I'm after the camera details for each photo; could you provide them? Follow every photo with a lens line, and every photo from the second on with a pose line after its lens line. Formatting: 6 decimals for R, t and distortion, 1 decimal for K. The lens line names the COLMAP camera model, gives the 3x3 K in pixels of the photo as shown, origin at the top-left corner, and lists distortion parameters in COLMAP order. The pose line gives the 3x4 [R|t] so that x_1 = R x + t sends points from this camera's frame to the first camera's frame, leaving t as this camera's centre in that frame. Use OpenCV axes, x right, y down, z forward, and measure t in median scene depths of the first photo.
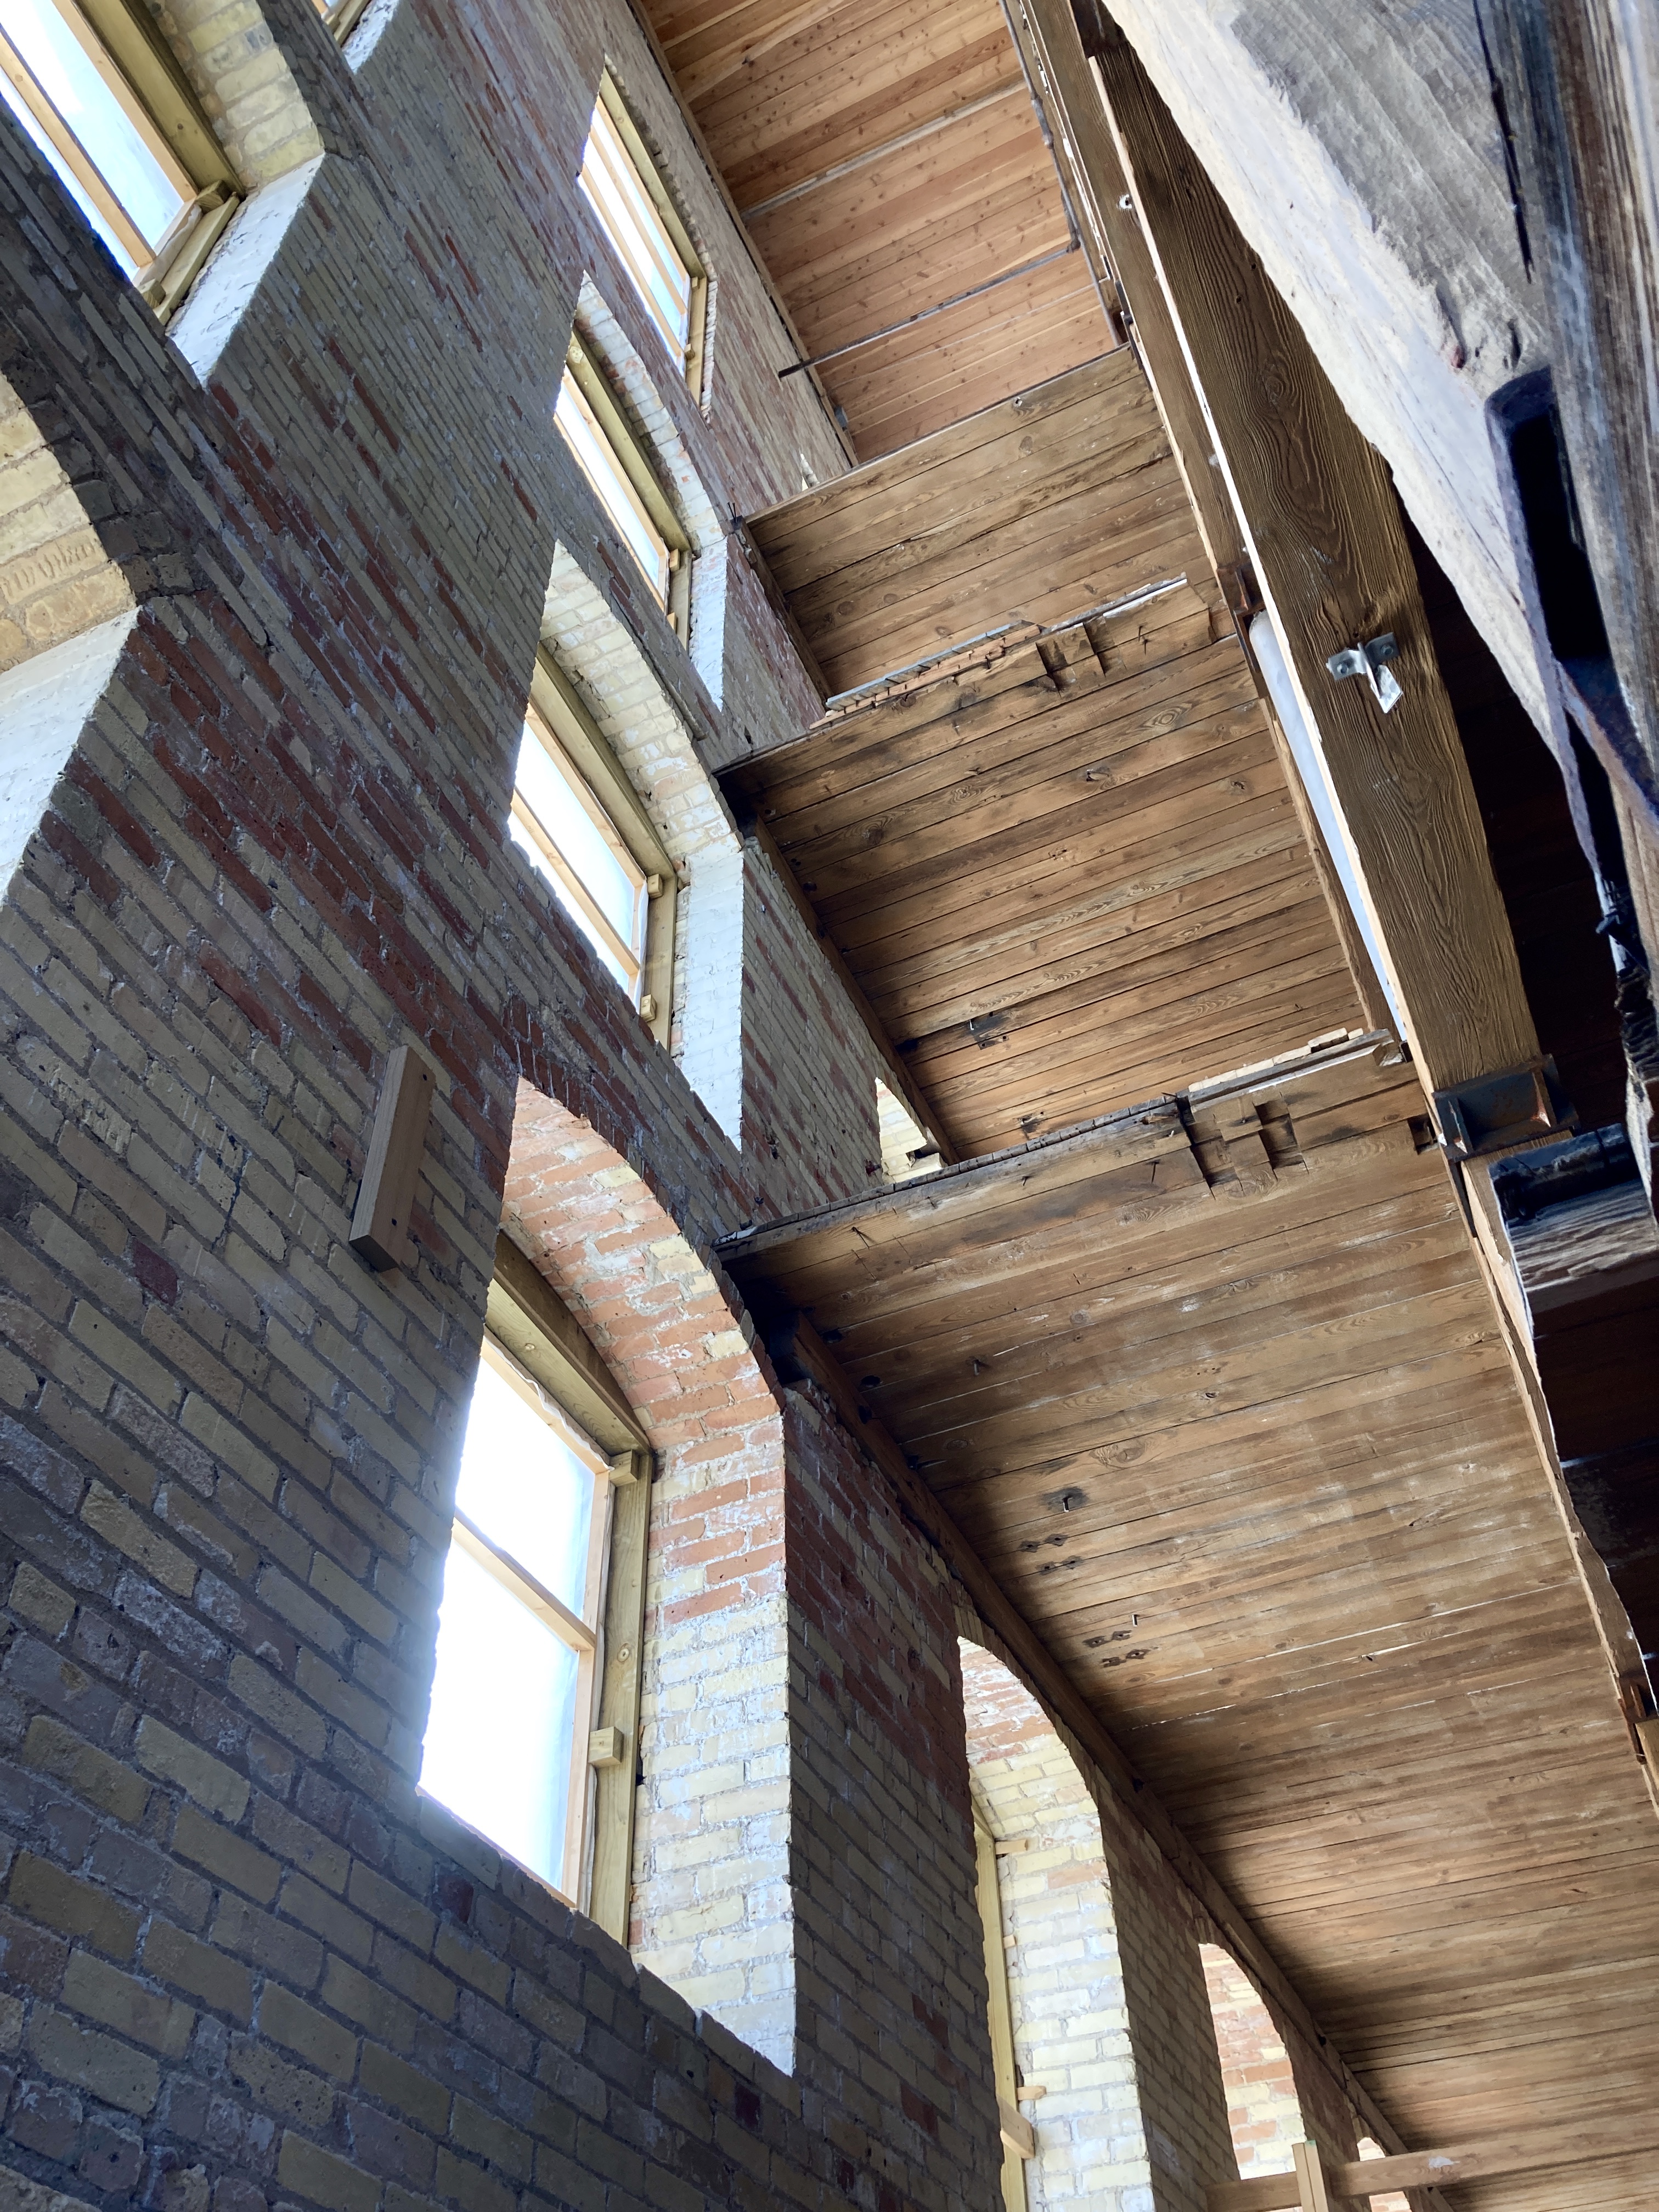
lens RADIAL K [[1834.7, 0, 820.0], [0, 1834.7, 1102.0], [0, 0, 1]] dist [0.000922, -0.000893]
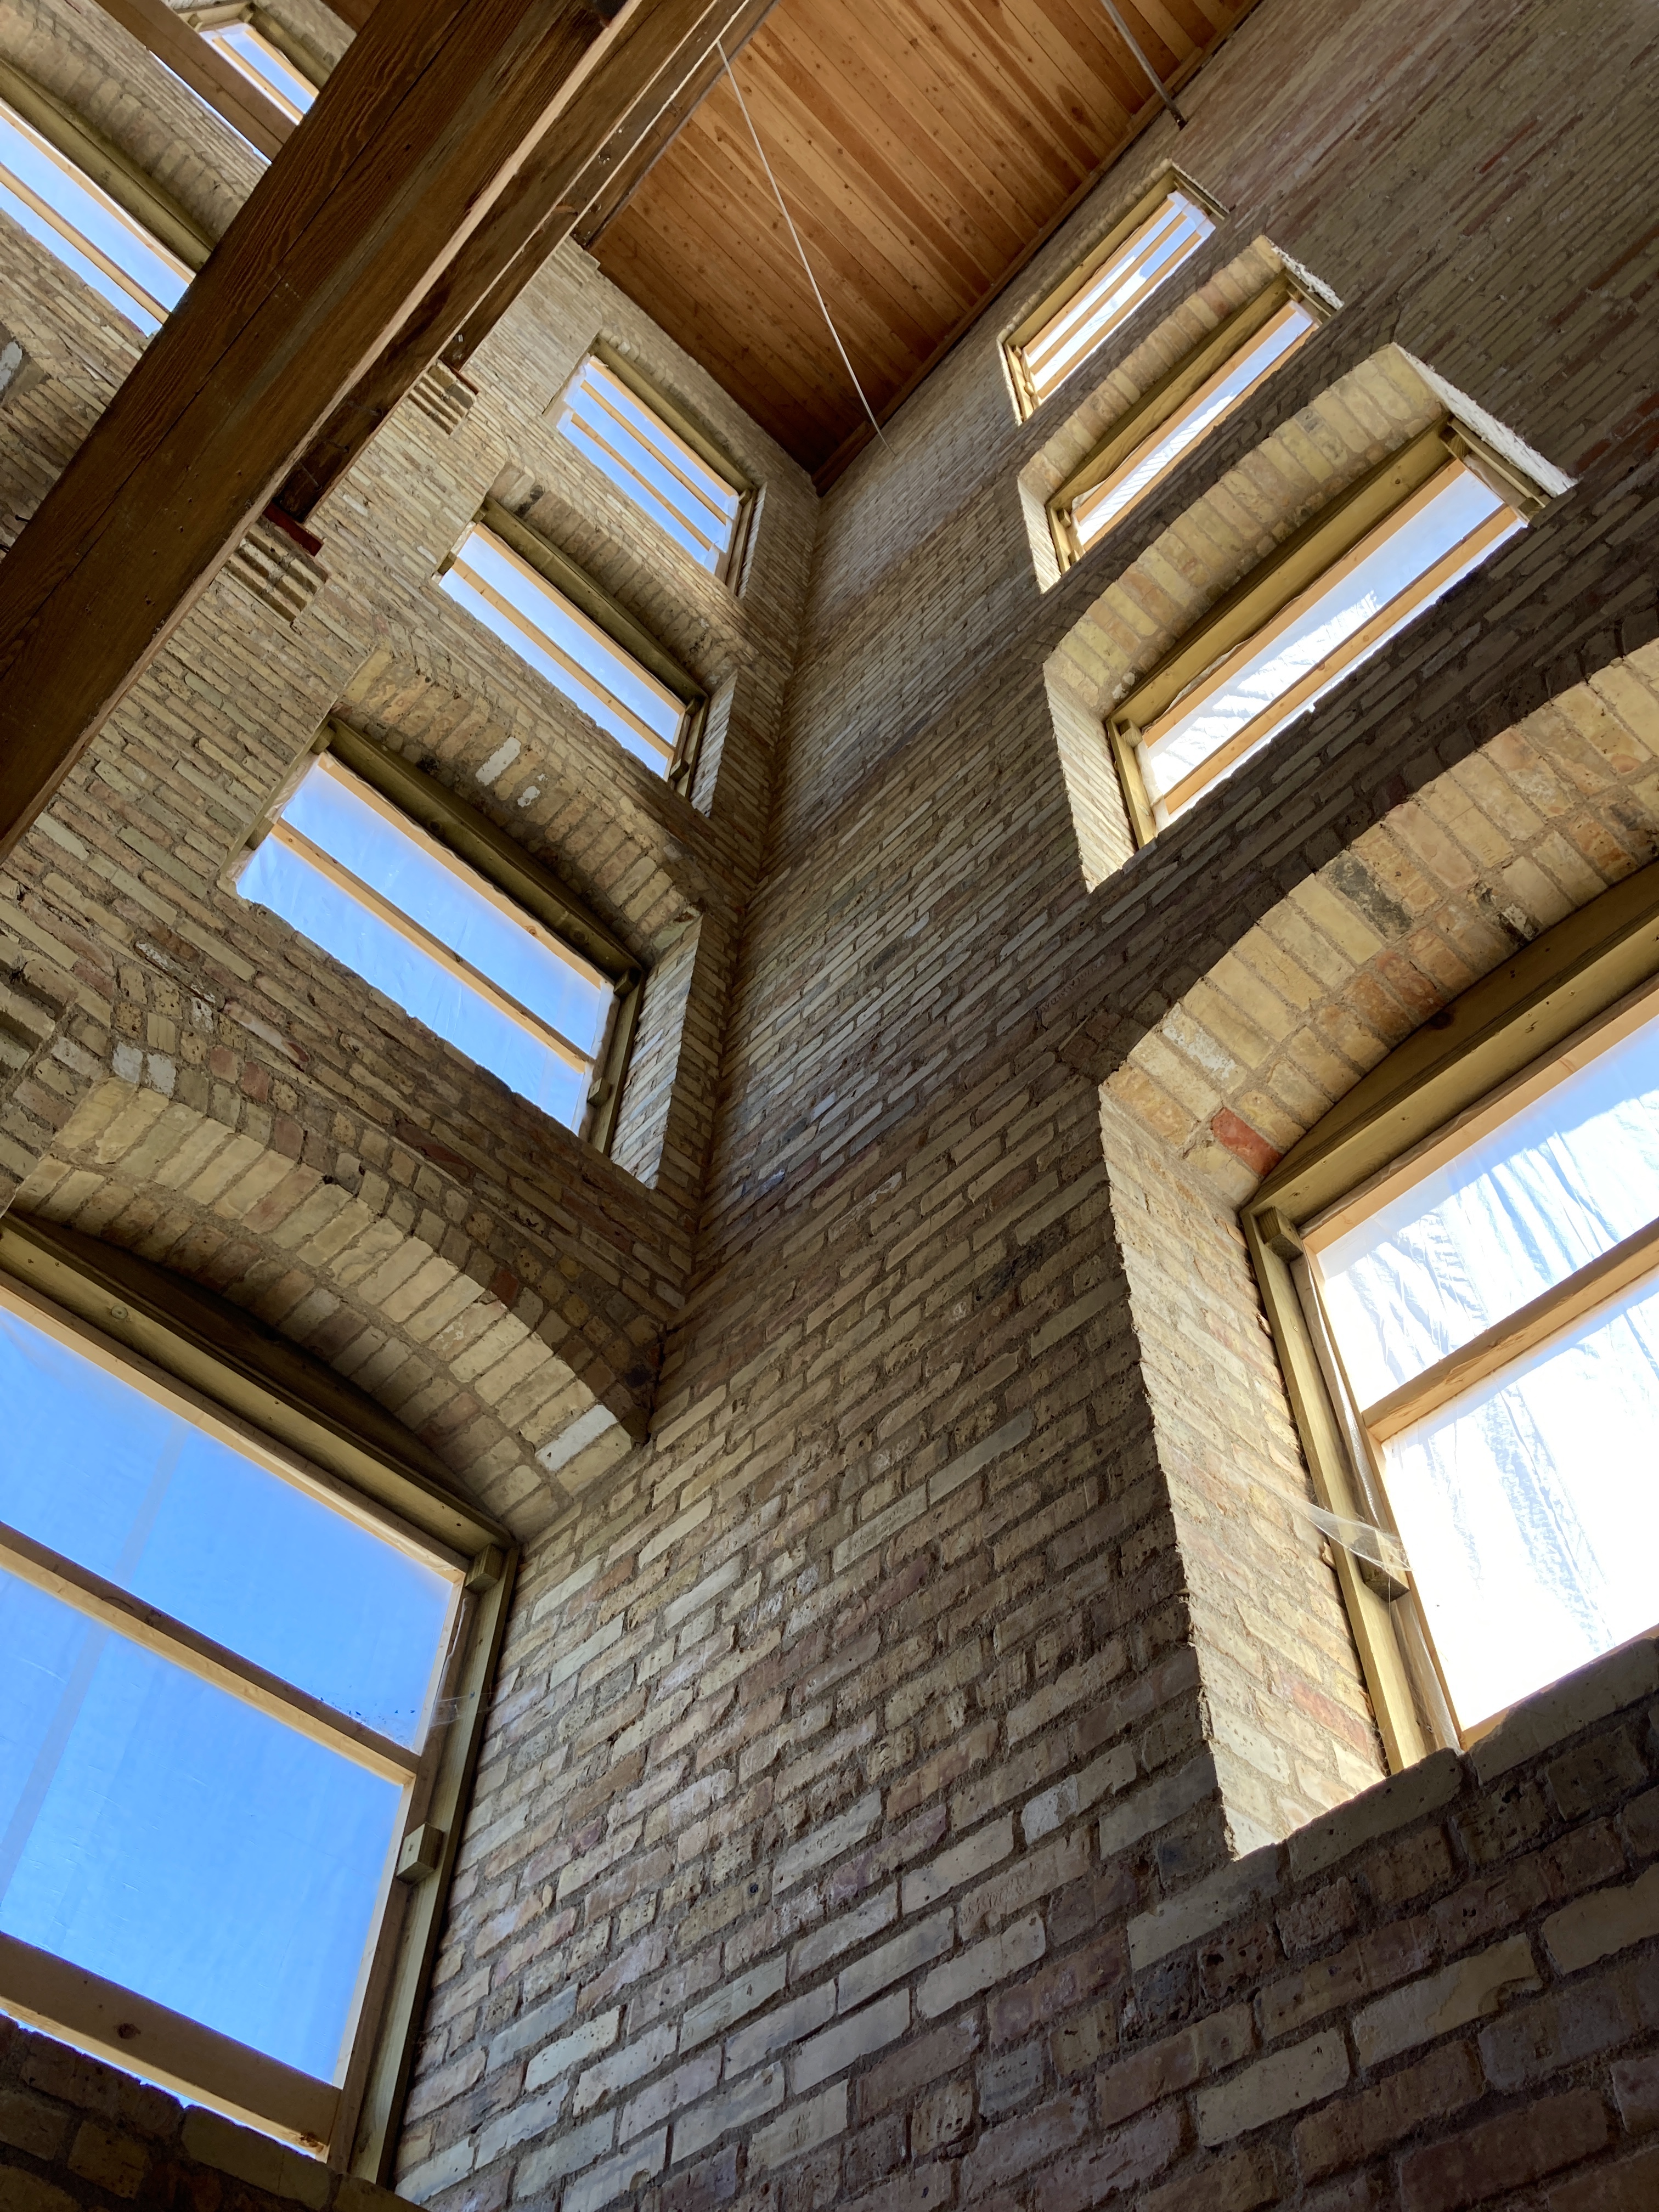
lens RADIAL K [[1834.7, 0, 829.1], [0, 1834.7, 1112.2], [0, 0, 1]] dist [0.000922, -0.000893]
pose [[-0.370565, -0.769971, -0.519449, 0.044770], [0.663691, 0.171736, -0.728026, 0.086577], [0.649766, -0.614534, 0.447384, 0.084311]]
